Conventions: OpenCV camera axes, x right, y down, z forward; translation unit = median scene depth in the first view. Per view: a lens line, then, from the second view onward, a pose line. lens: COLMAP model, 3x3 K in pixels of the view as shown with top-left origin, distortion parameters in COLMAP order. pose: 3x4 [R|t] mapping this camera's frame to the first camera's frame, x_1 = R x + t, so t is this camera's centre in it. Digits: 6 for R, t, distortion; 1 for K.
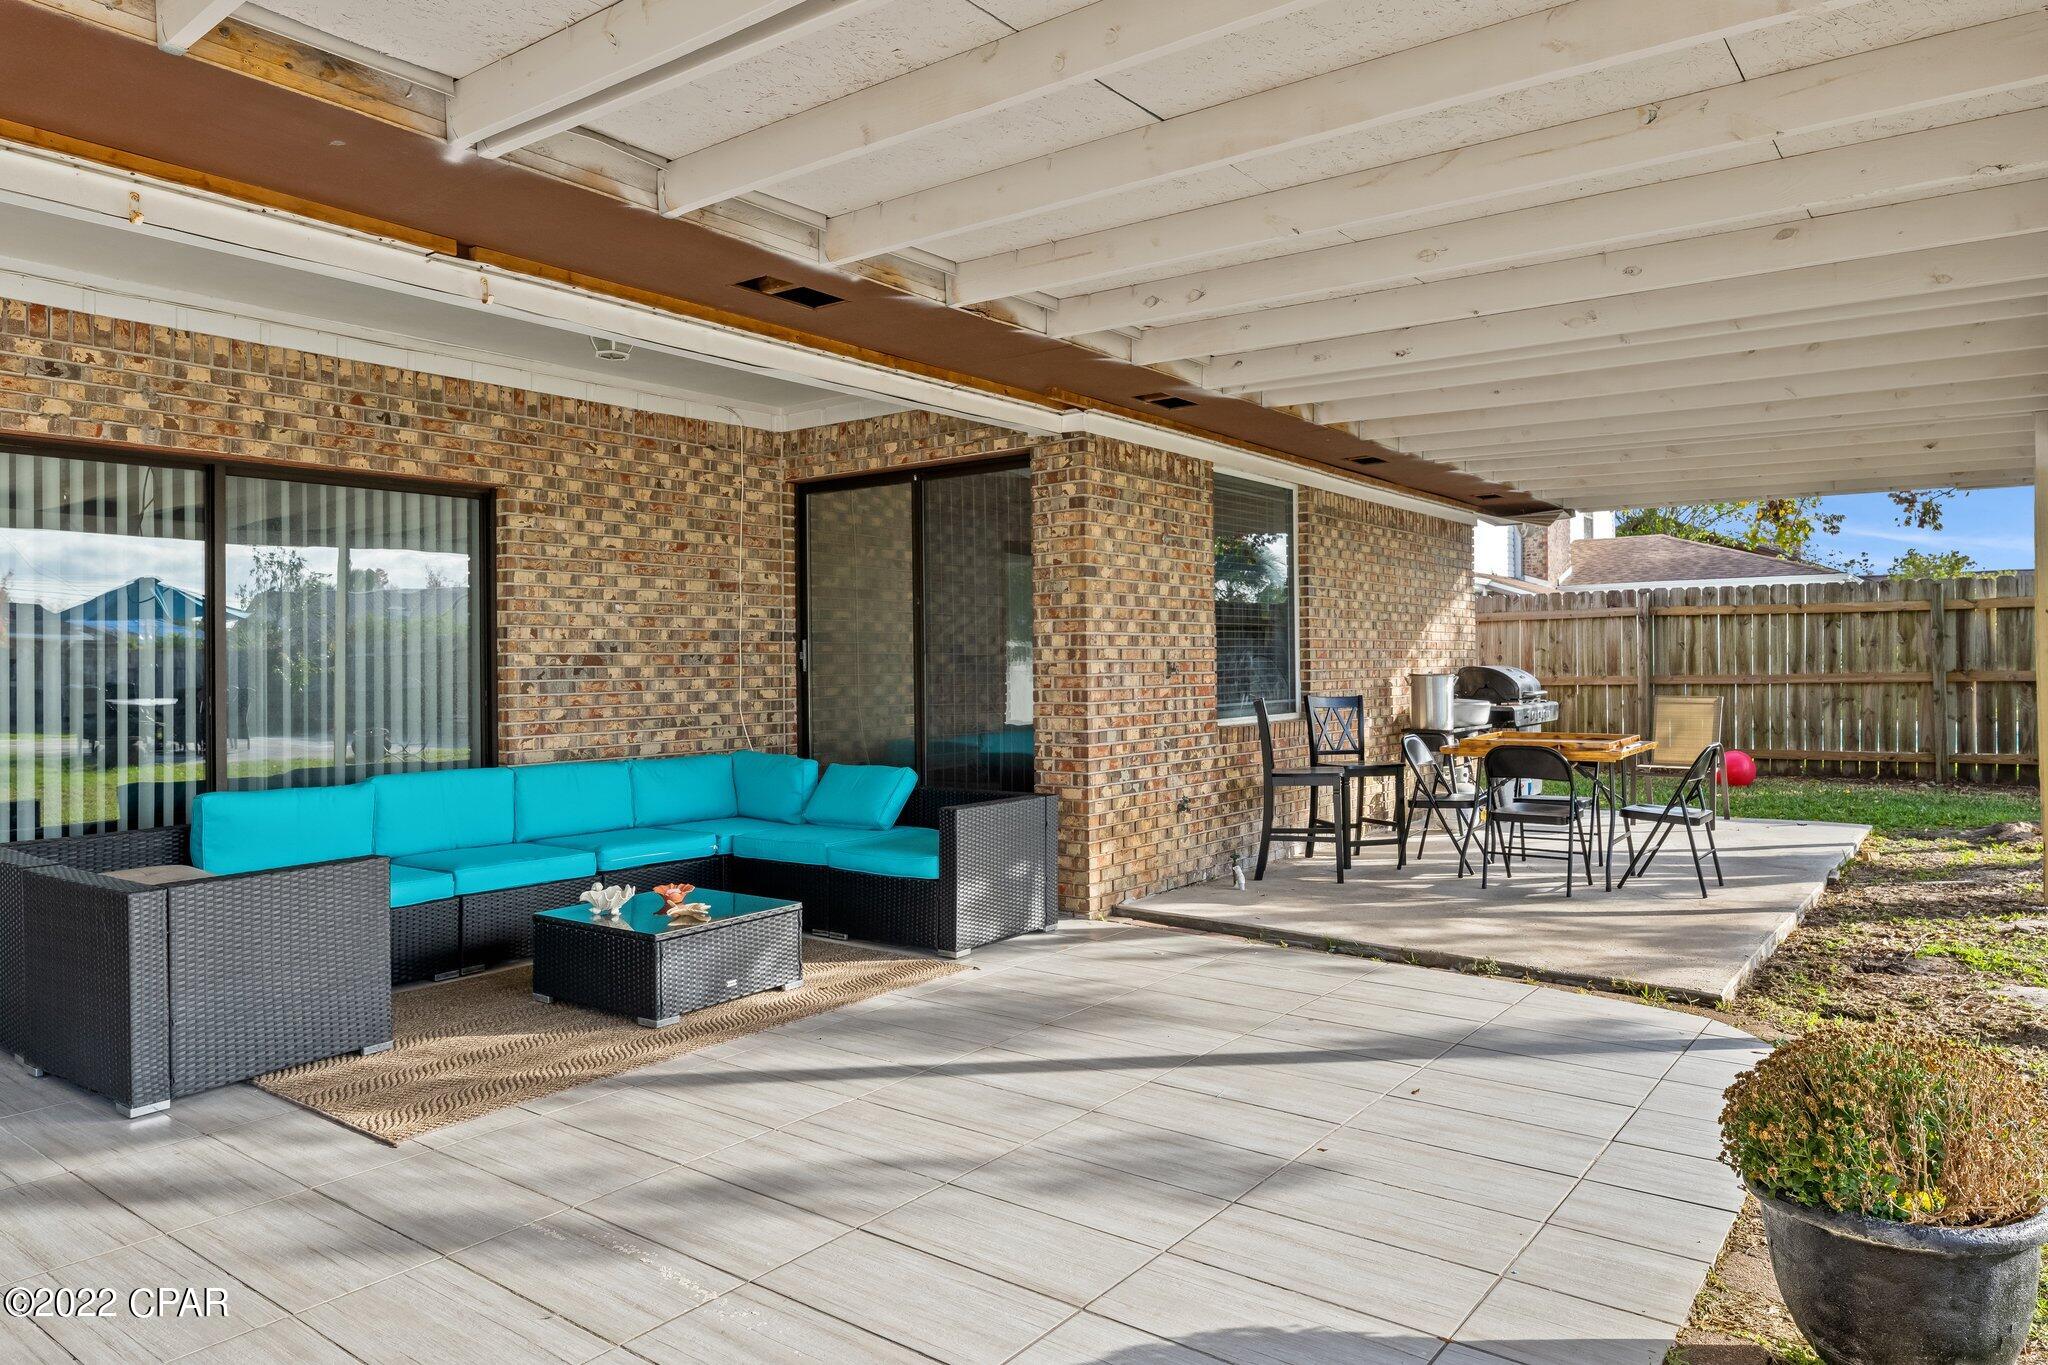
lens RADIAL K [[1322.4, 0, 1026.4], [0, 1322.4, 638.9], [0, 0, 1]] dist [0.028896, -0.000061]
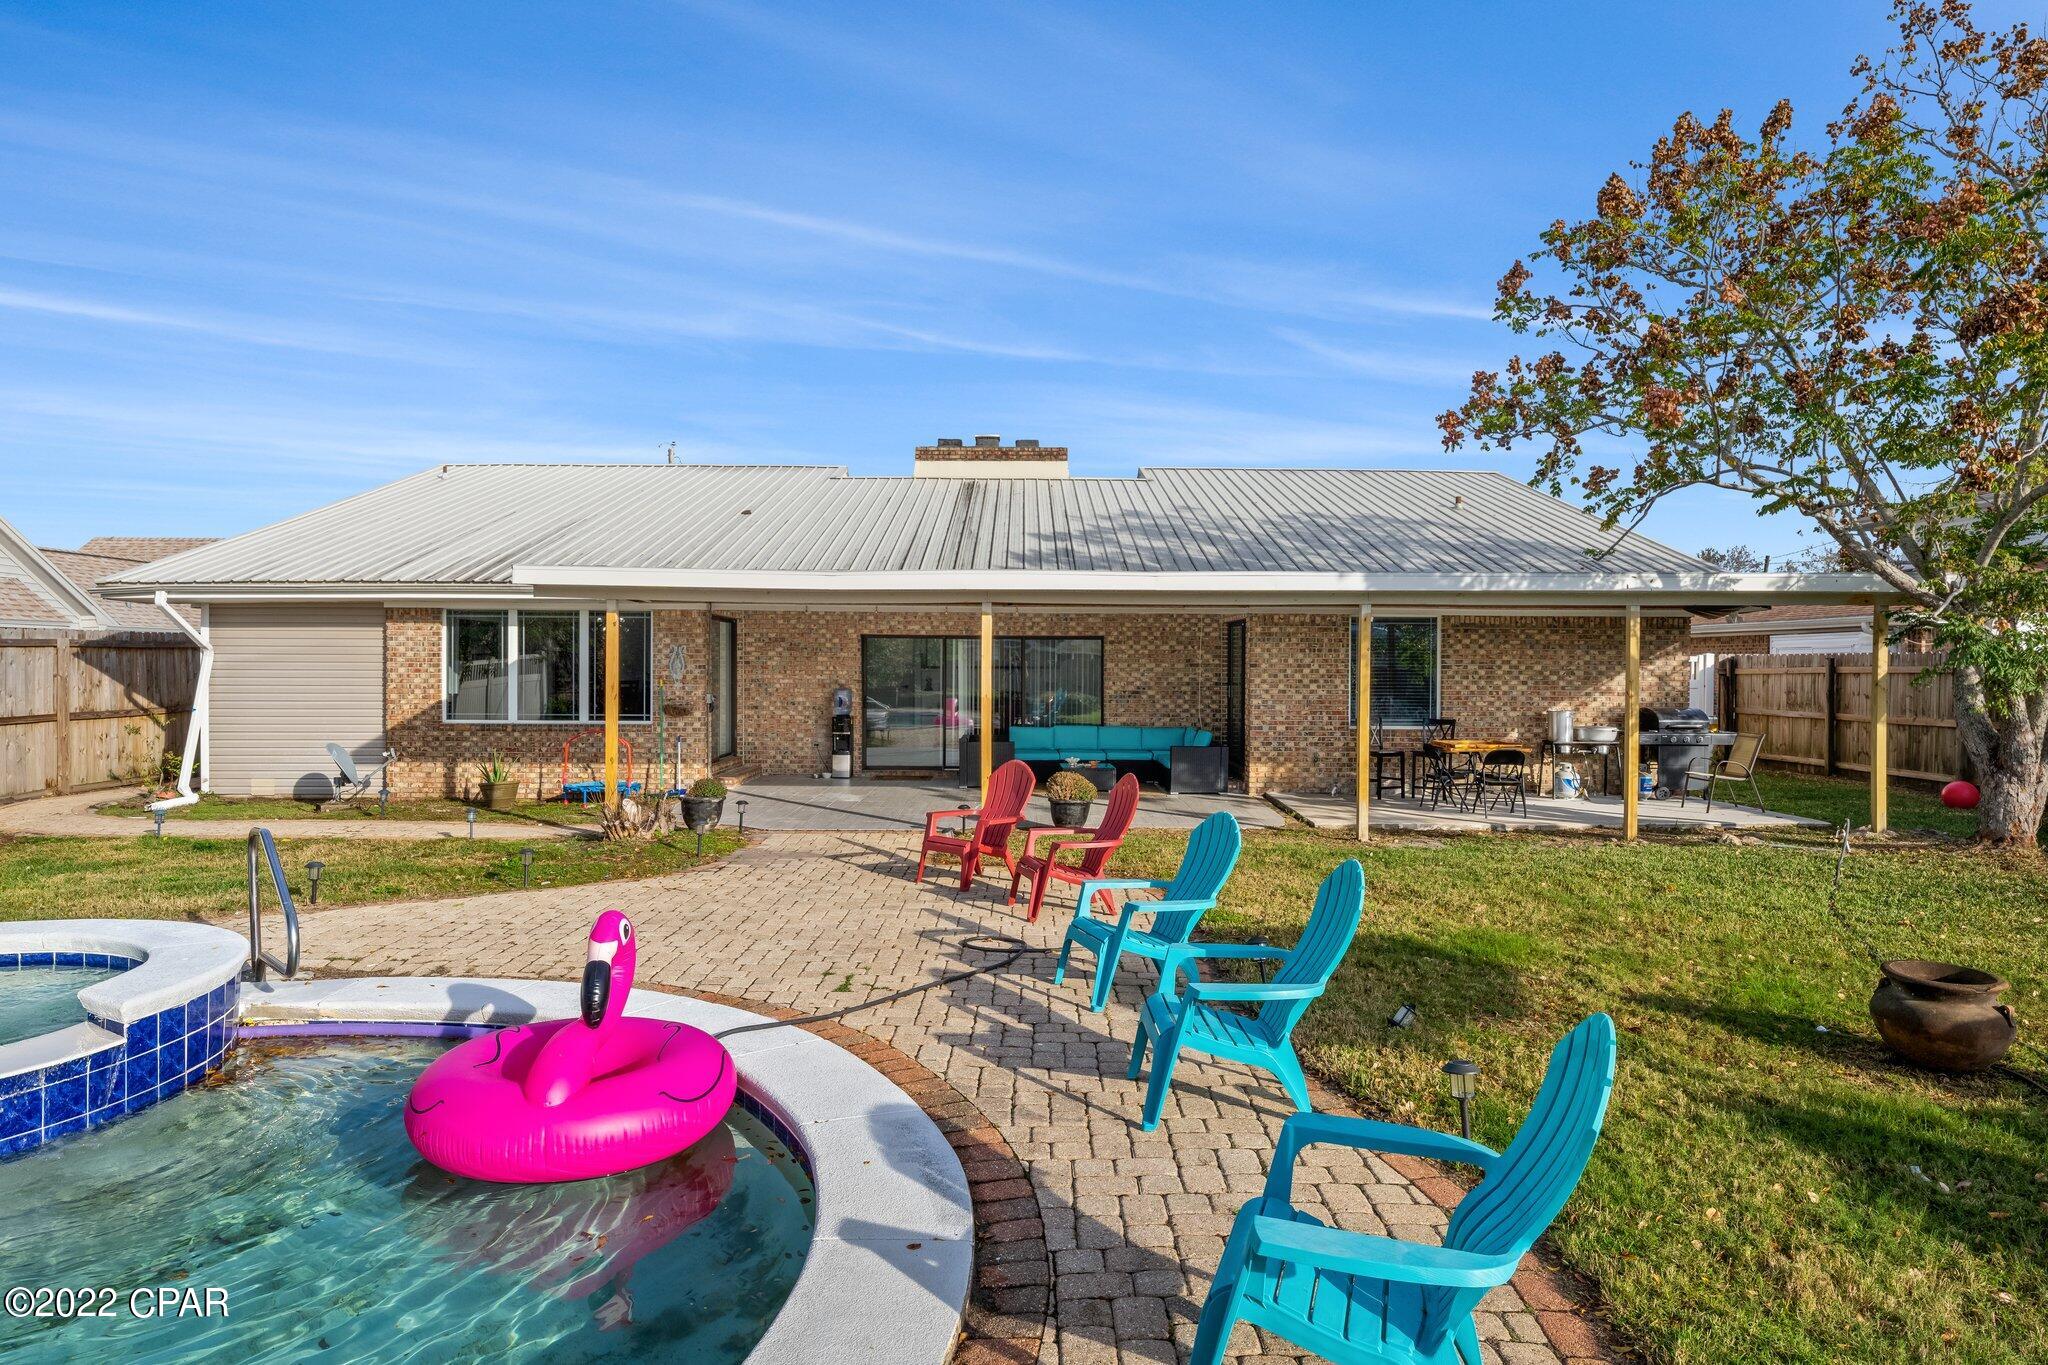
lens RADIAL K [[1169.6, 0, 1024.0], [0, 1169.6, 682.5], [0, 0, 1]] dist [0.002823, -0.000053]
pose [[0.609580, 0.026302, -0.792288, 1.523403], [0.002811, 0.999371, 0.035340, -0.094933], [0.792720, -0.023770, 0.609123, -0.746154]]
